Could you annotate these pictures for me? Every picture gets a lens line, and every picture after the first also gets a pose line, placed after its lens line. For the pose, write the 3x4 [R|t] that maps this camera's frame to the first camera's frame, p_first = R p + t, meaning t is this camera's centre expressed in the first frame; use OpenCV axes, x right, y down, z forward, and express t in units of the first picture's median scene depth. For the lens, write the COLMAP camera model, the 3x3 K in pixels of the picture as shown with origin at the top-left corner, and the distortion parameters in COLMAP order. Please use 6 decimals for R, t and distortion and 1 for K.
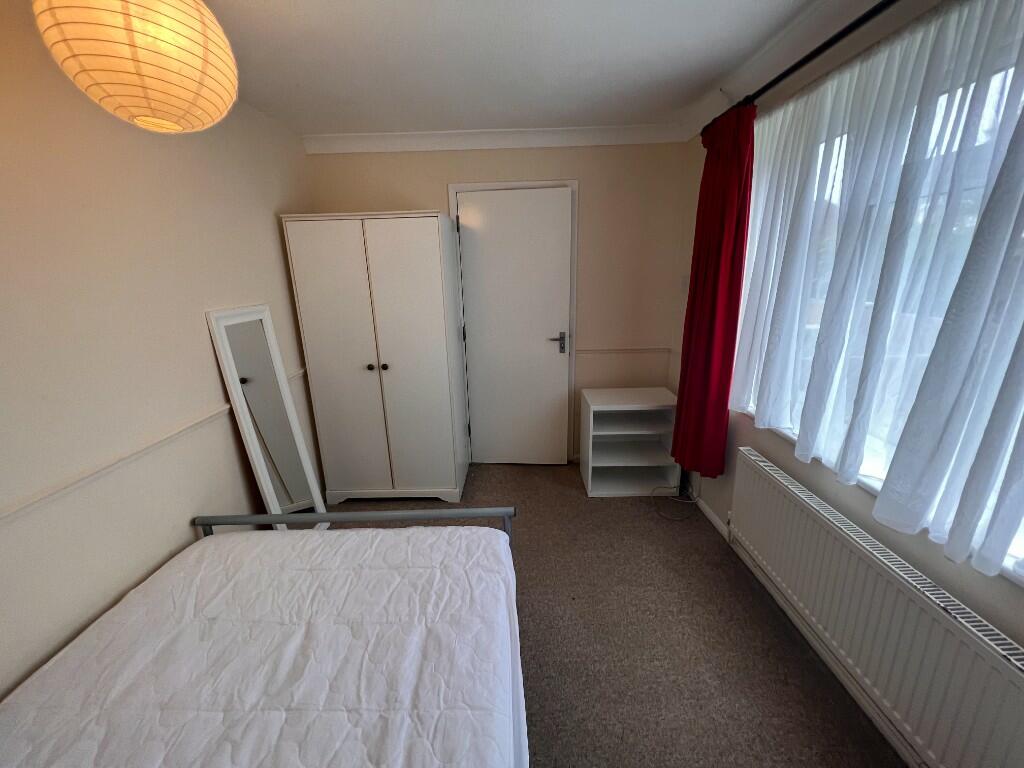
lens RADIAL K [[413.1, 0, 511.5], [0, 413.1, 387.6], [0, 0, 1]] dist [-0.001332, 0.001250]
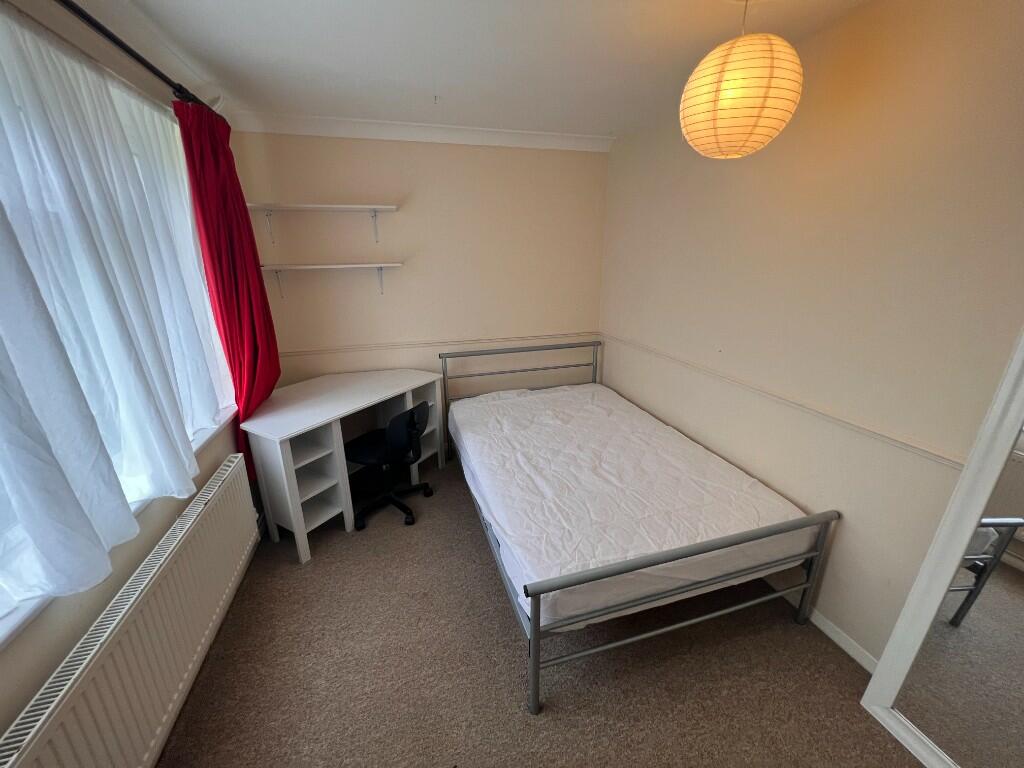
lens RADIAL K [[413.1, 0, 513.1], [0, 413.1, 387.6], [0, 0, 1]] dist [-0.001332, 0.001250]
pose [[-0.958471, 0.115953, -0.260555, 0.252715], [-0.059661, 0.811879, 0.580770, -0.605074], [0.278881, 0.572196, -0.771244, 1.818820]]
